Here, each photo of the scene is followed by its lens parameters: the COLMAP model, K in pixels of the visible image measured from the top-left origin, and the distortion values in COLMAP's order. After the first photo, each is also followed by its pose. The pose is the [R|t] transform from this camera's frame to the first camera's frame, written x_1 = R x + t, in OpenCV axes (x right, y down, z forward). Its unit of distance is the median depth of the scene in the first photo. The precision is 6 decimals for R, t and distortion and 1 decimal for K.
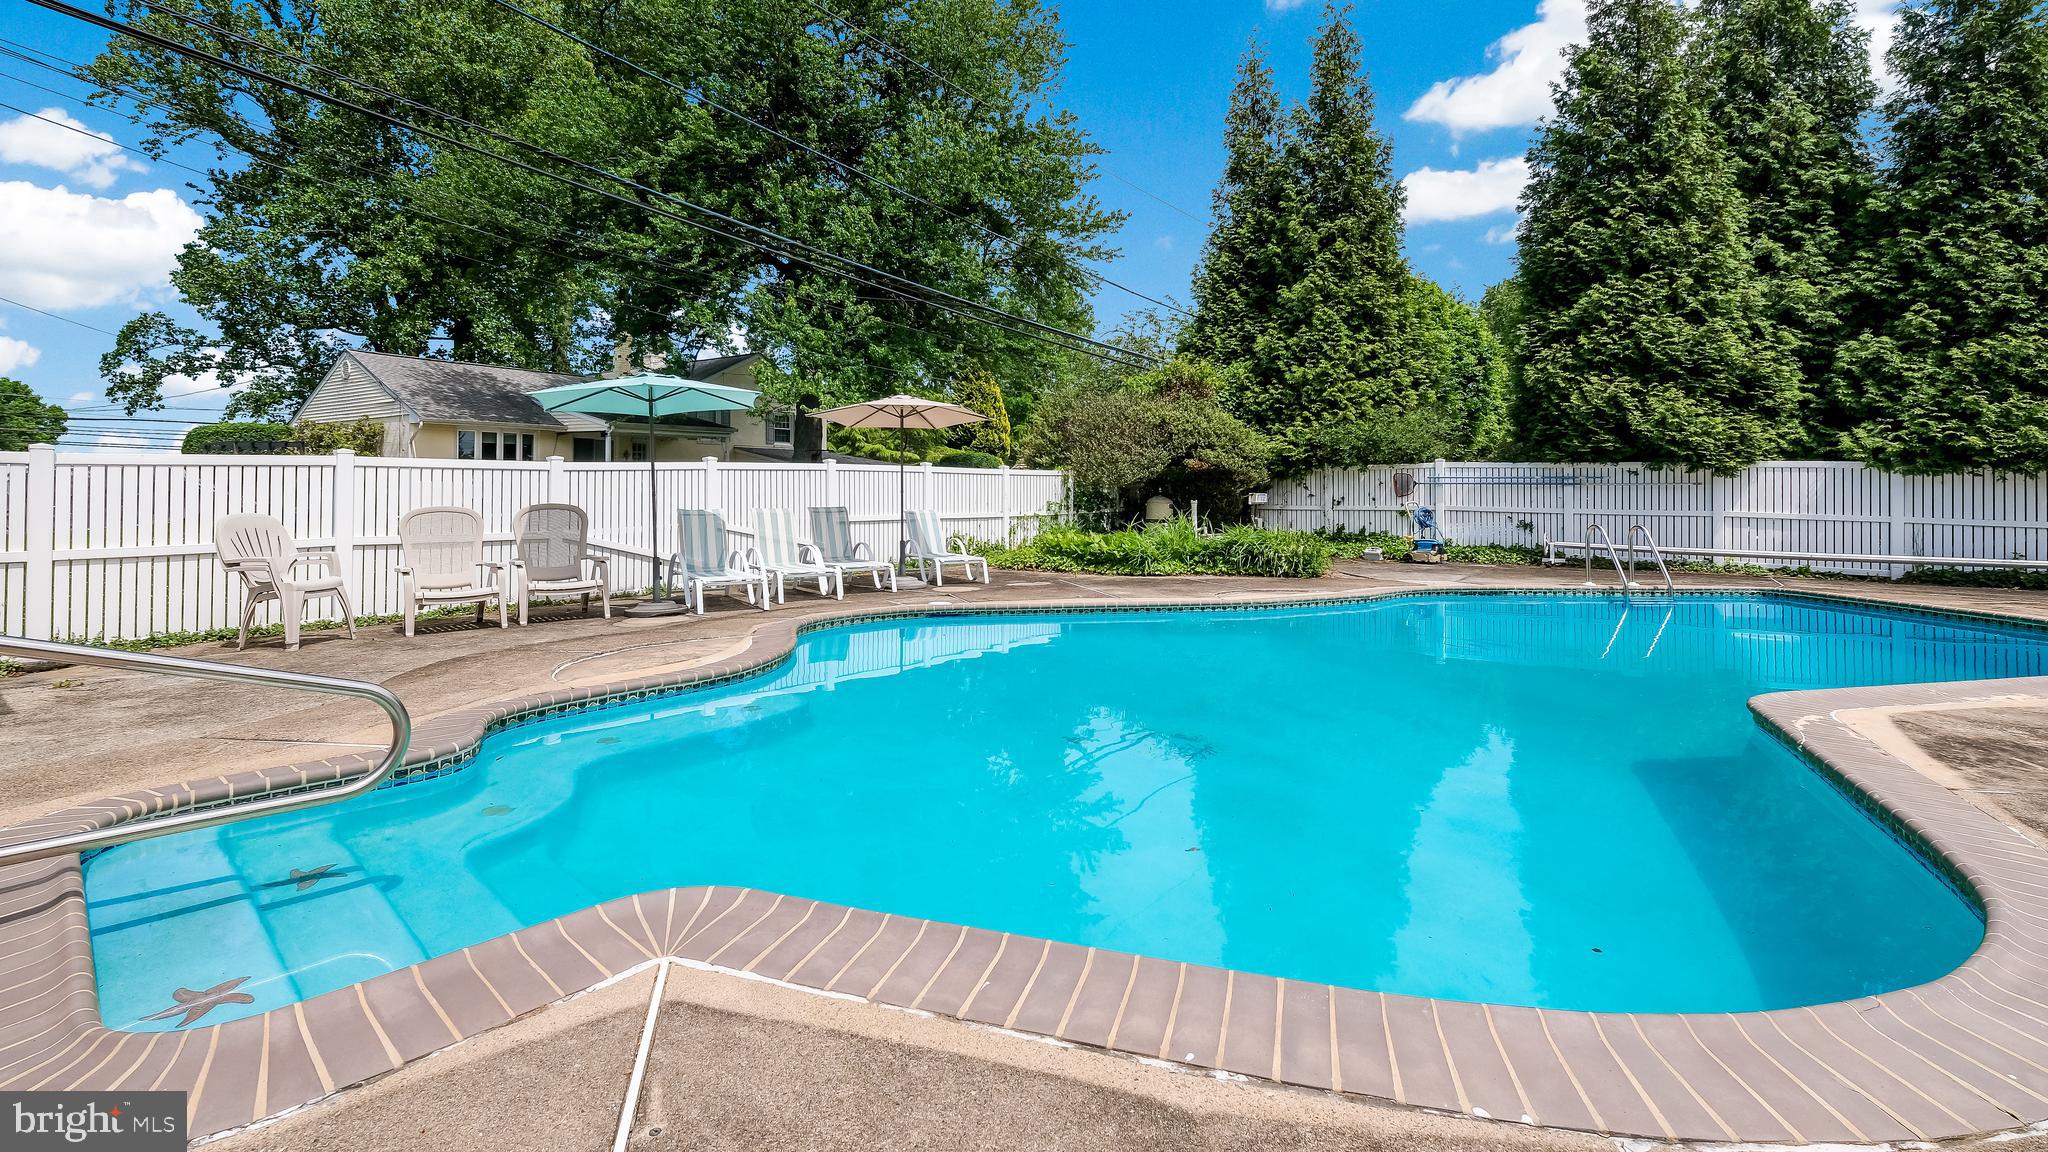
lens RADIAL K [[890.3, 0, 970.7], [0, 890.3, 496.6], [0, 0, 1]] dist [-0.002211, -0.000471]
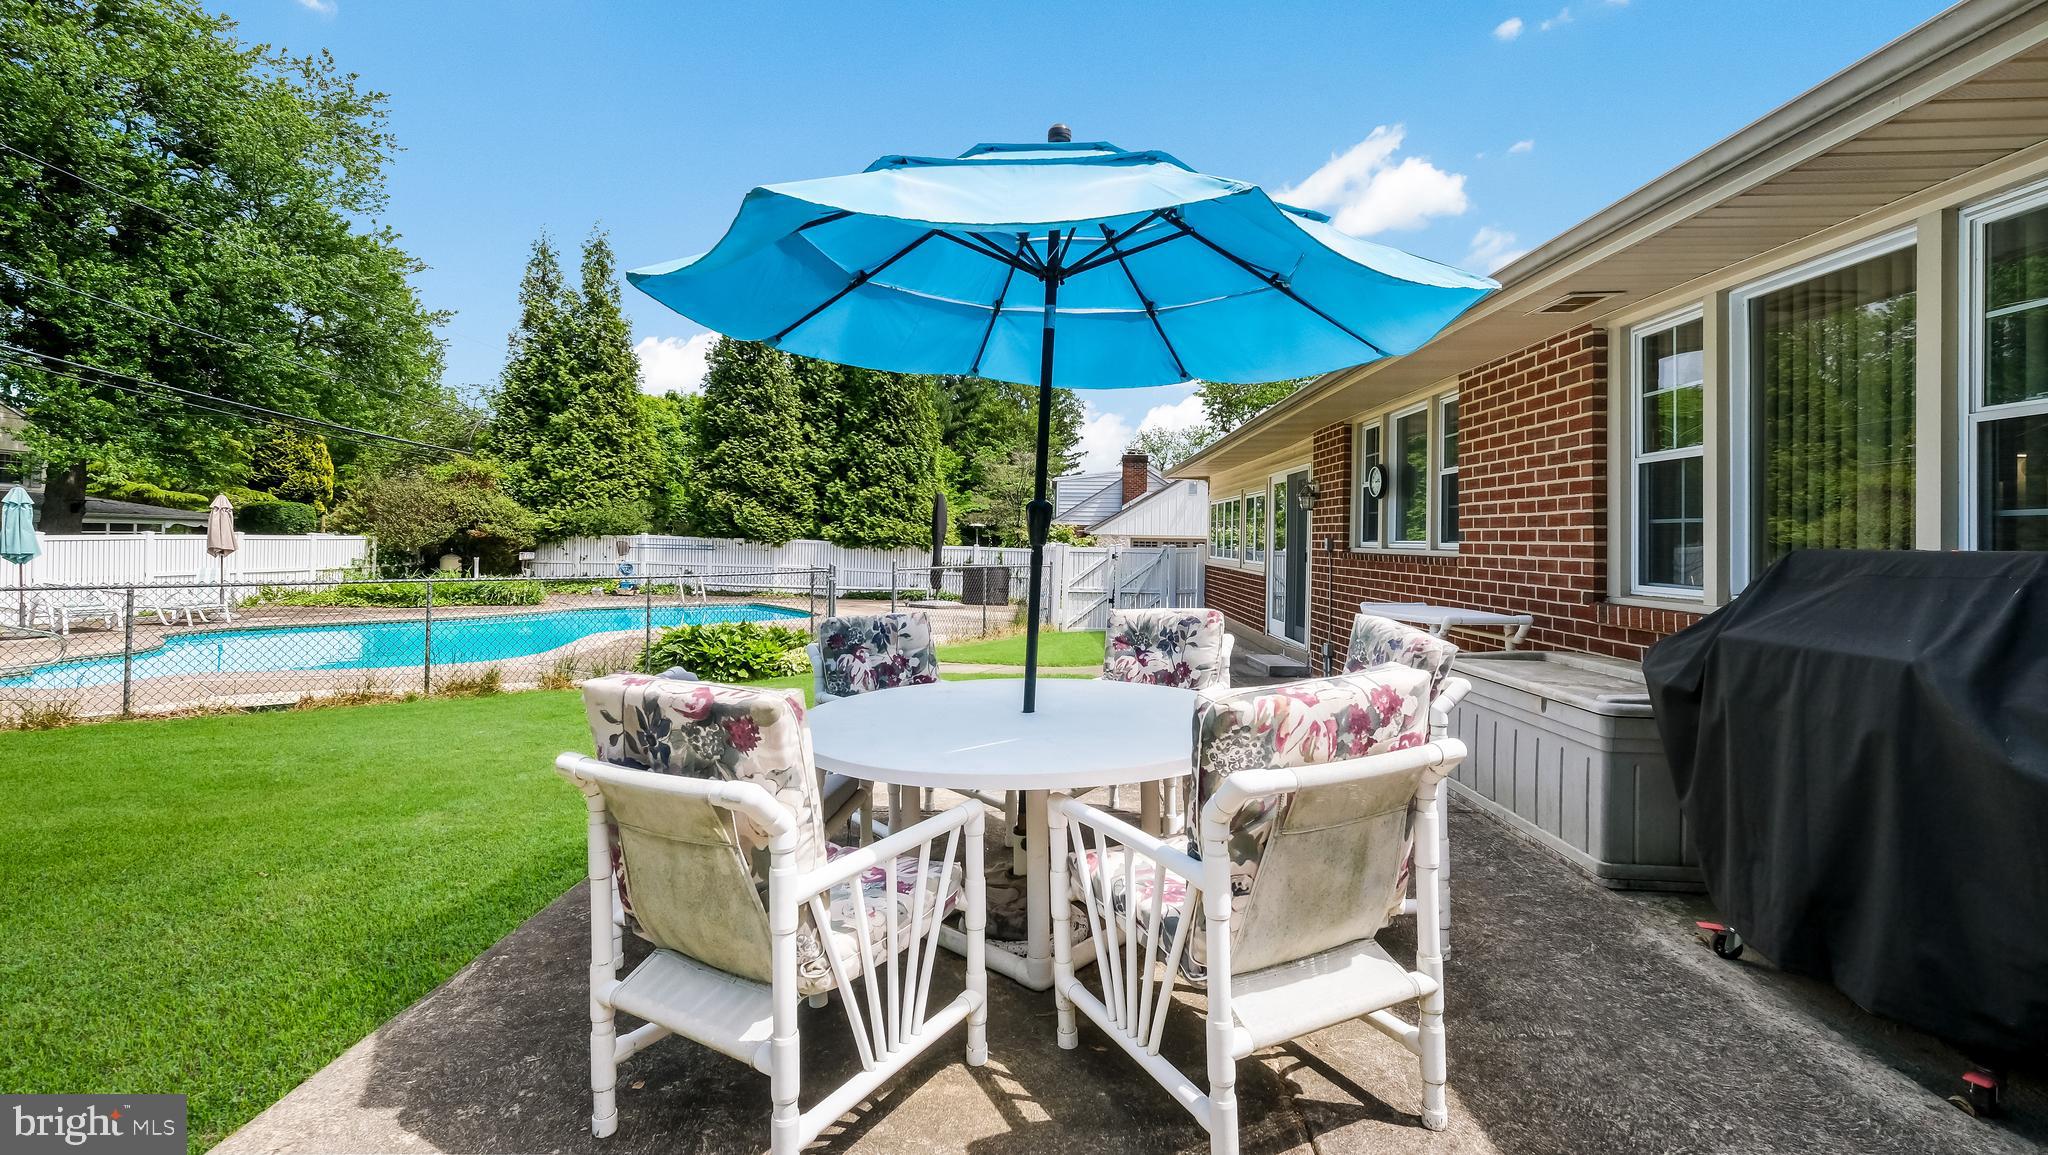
lens RADIAL K [[902.8, 0, 1020.0], [0, 902.8, 533.7], [0, 0, 1]] dist [0.001158, 0.001254]
pose [[0.773207, 0.016389, 0.633942, -0.001631], [-0.014765, 0.999860, -0.007841, -0.036454], [-0.633982, -0.003297, 0.773341, -0.721710]]
